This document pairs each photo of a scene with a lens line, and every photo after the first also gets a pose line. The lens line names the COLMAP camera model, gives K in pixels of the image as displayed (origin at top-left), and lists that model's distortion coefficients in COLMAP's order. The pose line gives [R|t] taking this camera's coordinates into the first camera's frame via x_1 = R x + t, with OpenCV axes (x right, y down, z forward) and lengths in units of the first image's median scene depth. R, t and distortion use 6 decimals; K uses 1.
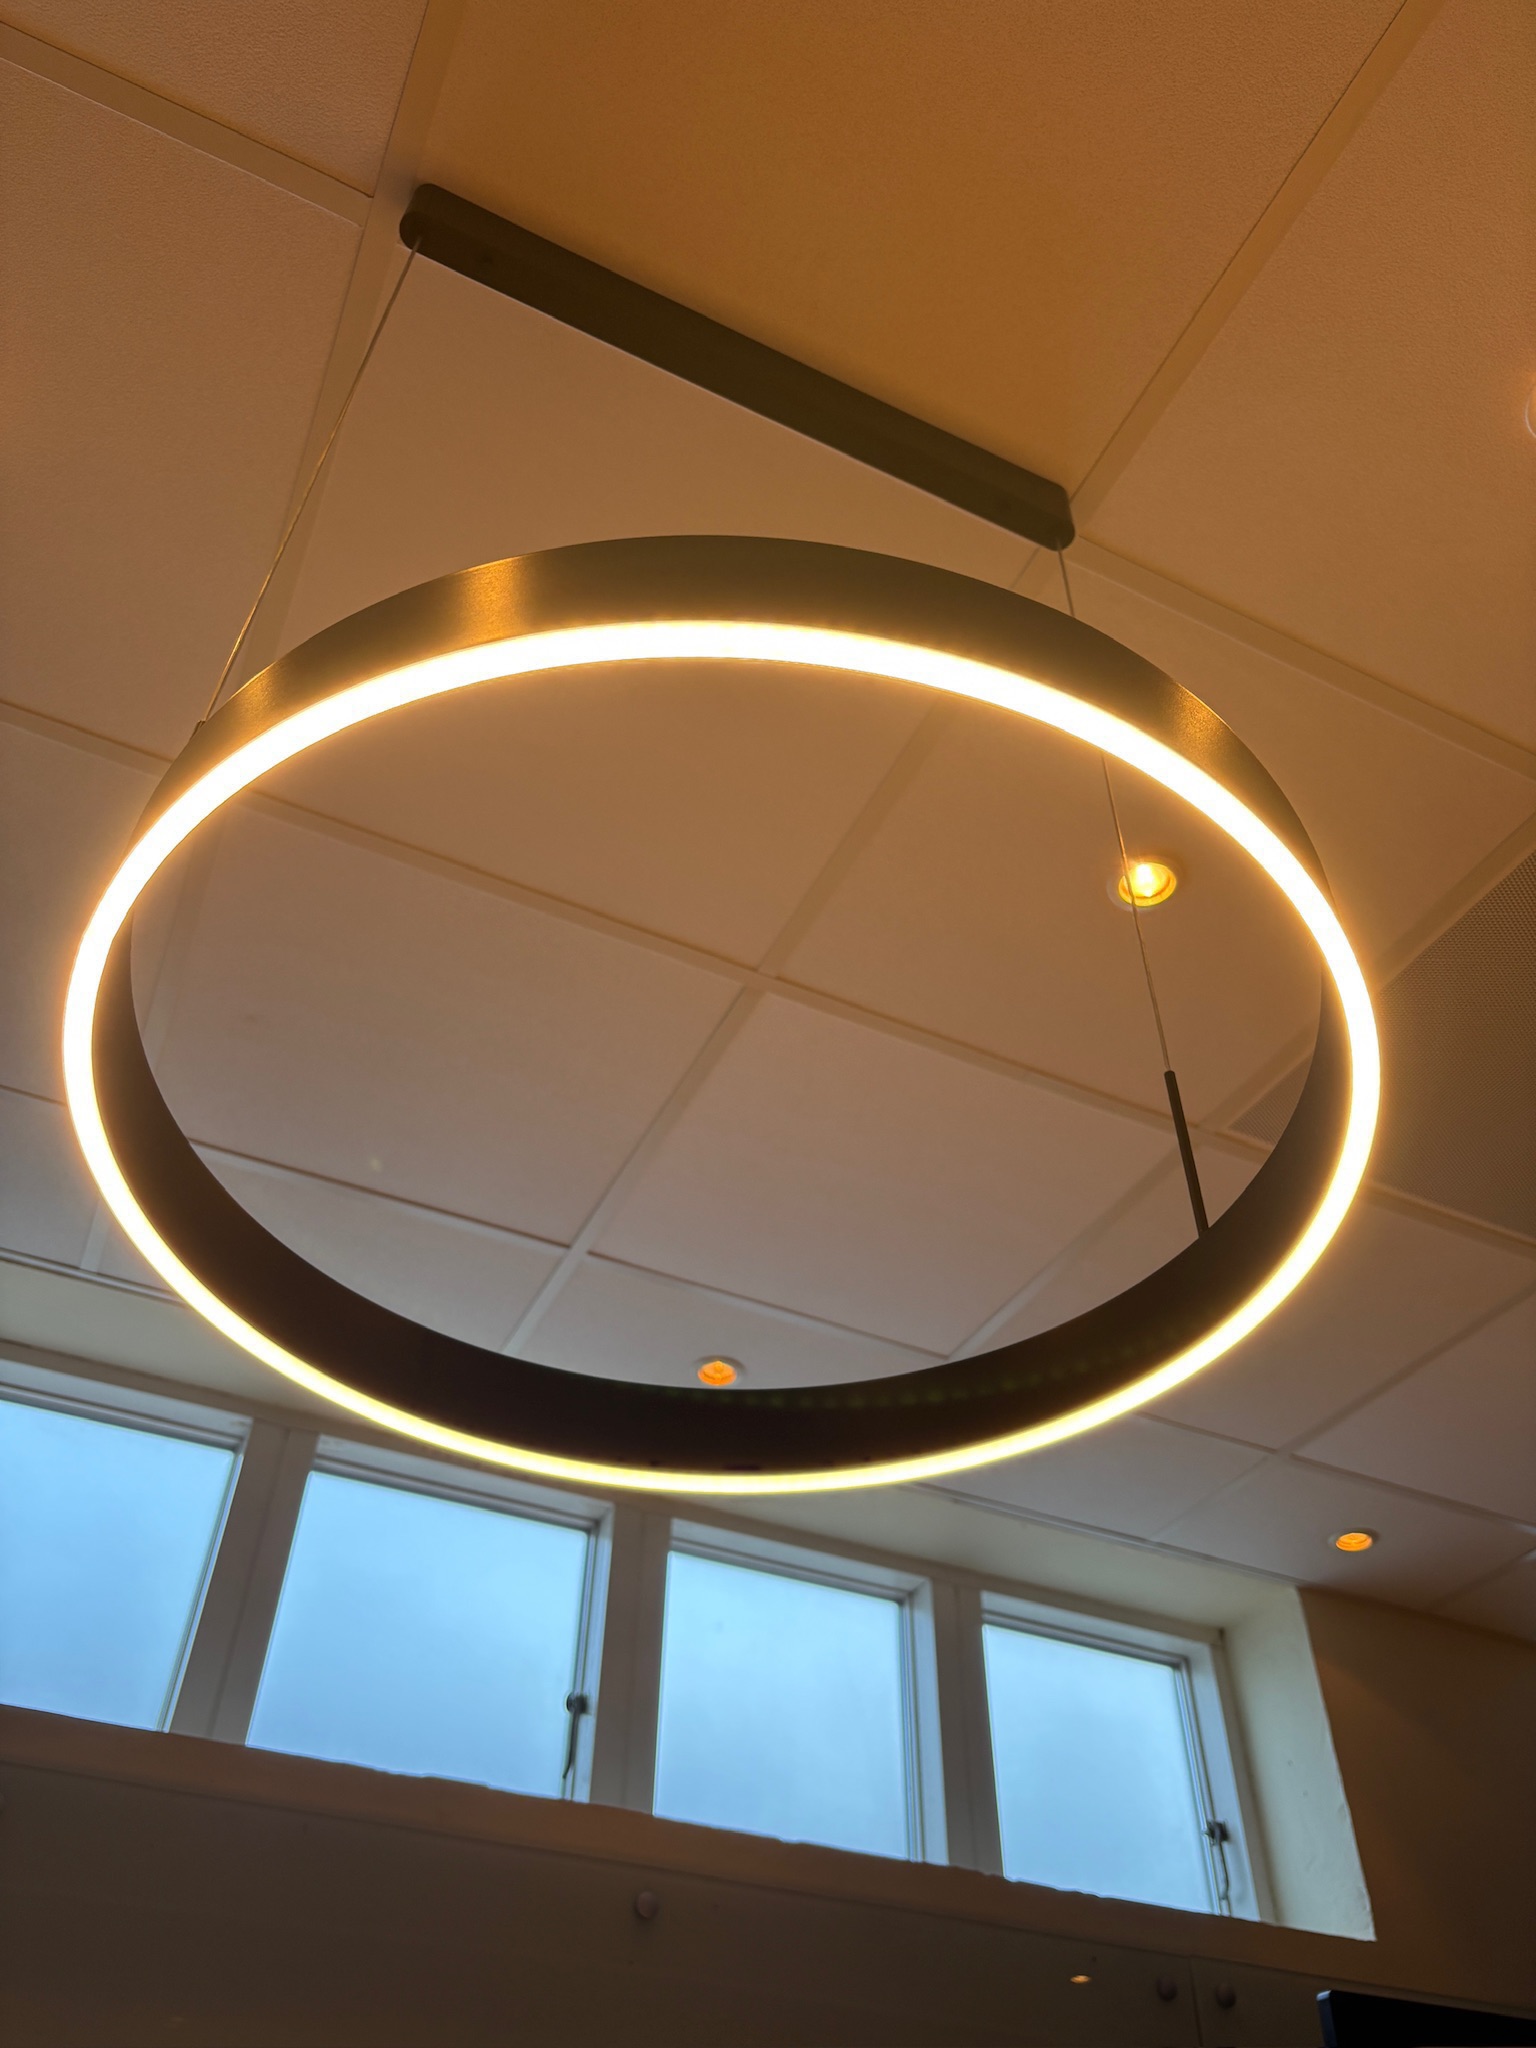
lens RADIAL K [[1577.6, 0, 775.2], [0, 1577.6, 1066.4], [0, 0, 1]] dist [0.029530, -0.000916]
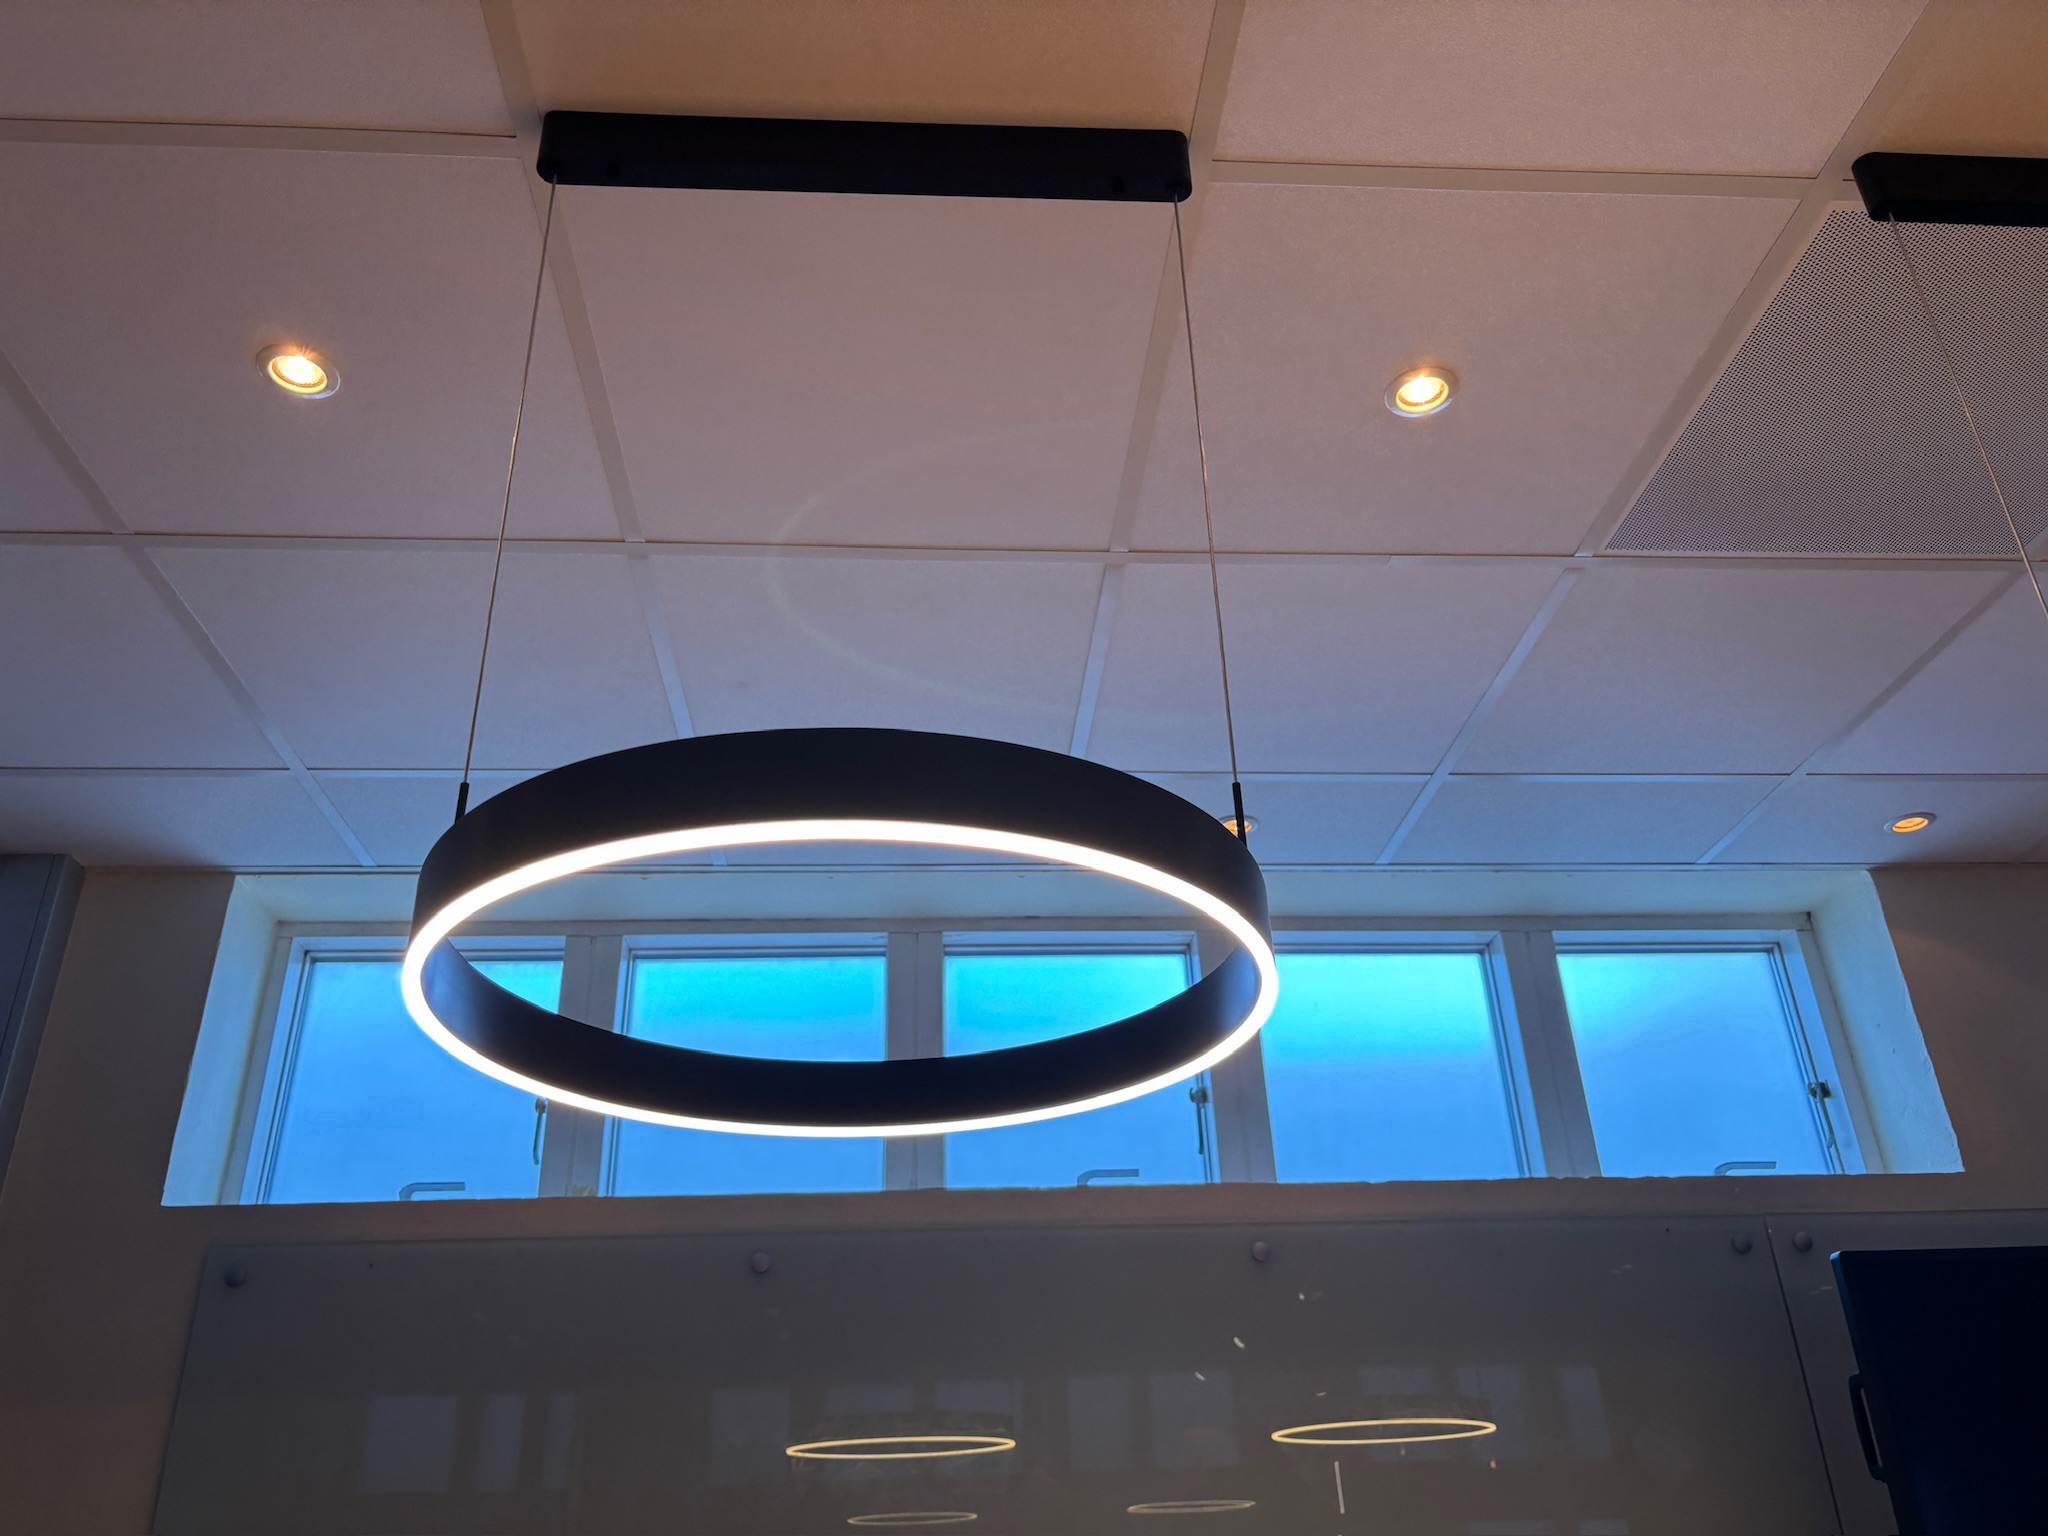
lens RADIAL K [[1571.6, 0, 1064.4], [0, 1571.6, 813.6], [0, 0, 1]] dist [0.043993, -0.004627]
pose [[0.932028, -0.206838, -0.297560, 0.163225], [0.282436, 0.929077, 0.238841, -0.105796], [0.227055, -0.306648, 0.924345, -0.067928]]
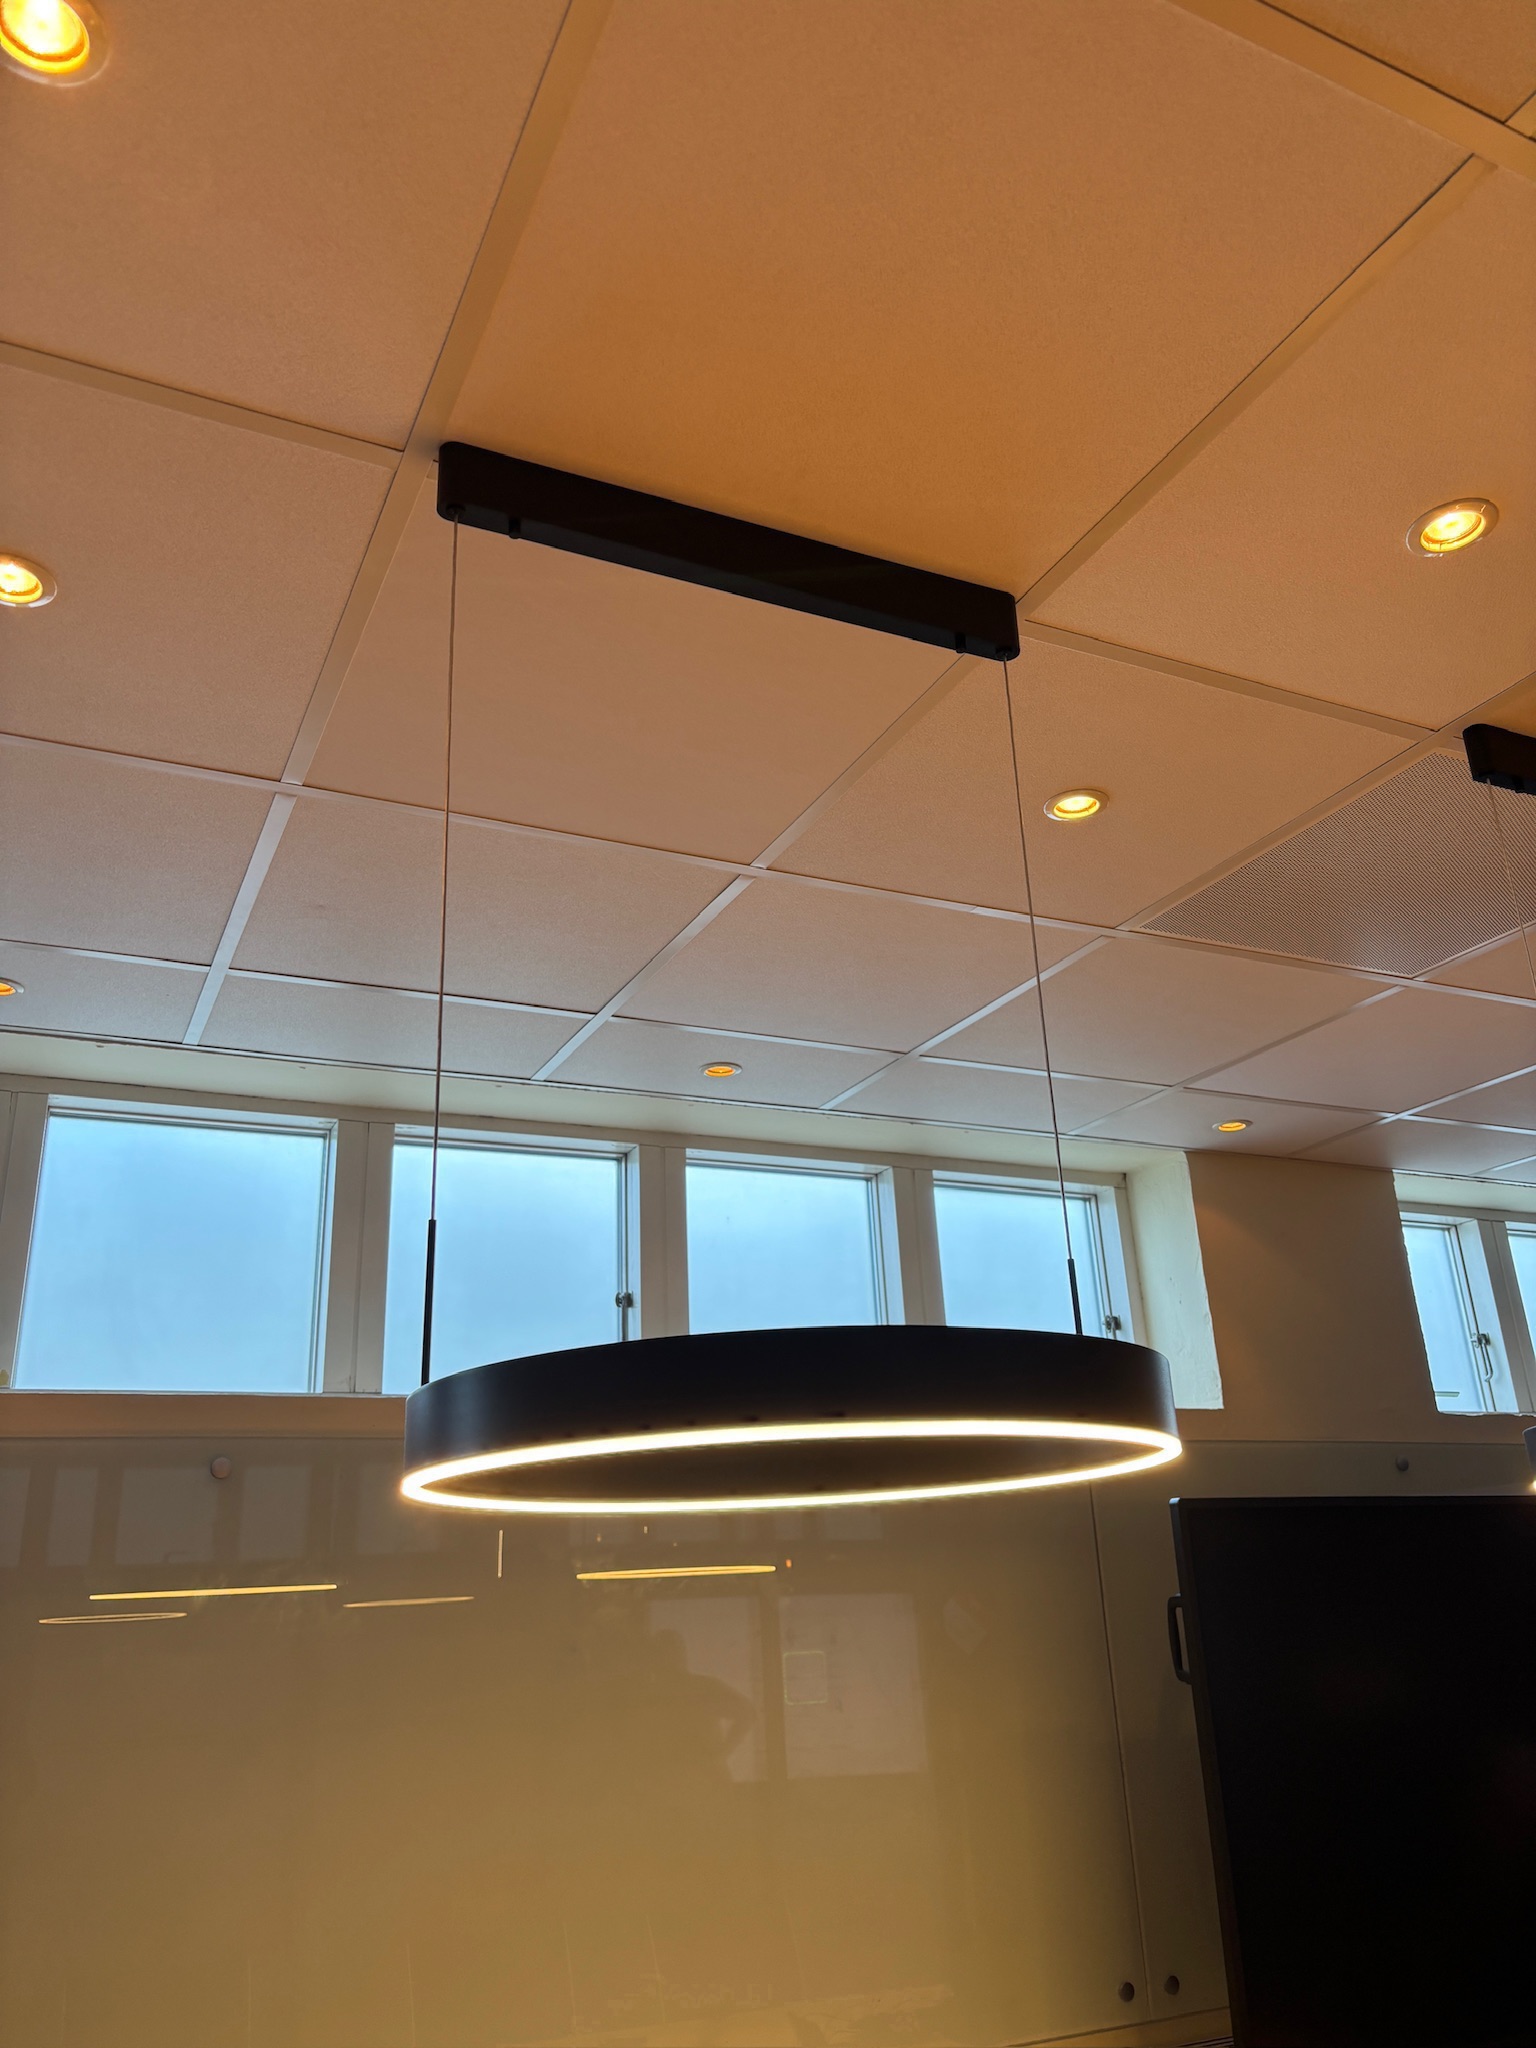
lens RADIAL K [[1550.0, 0, 768.0], [0, 1550.0, 1024.0], [0, 0, 1]] dist [0.057869, -0.002255]
pose [[0.998472, -0.052065, 0.018537, -0.016760], [0.041172, 0.924496, 0.378961, -0.252502], [-0.036868, -0.377618, 0.925227, -0.085161]]
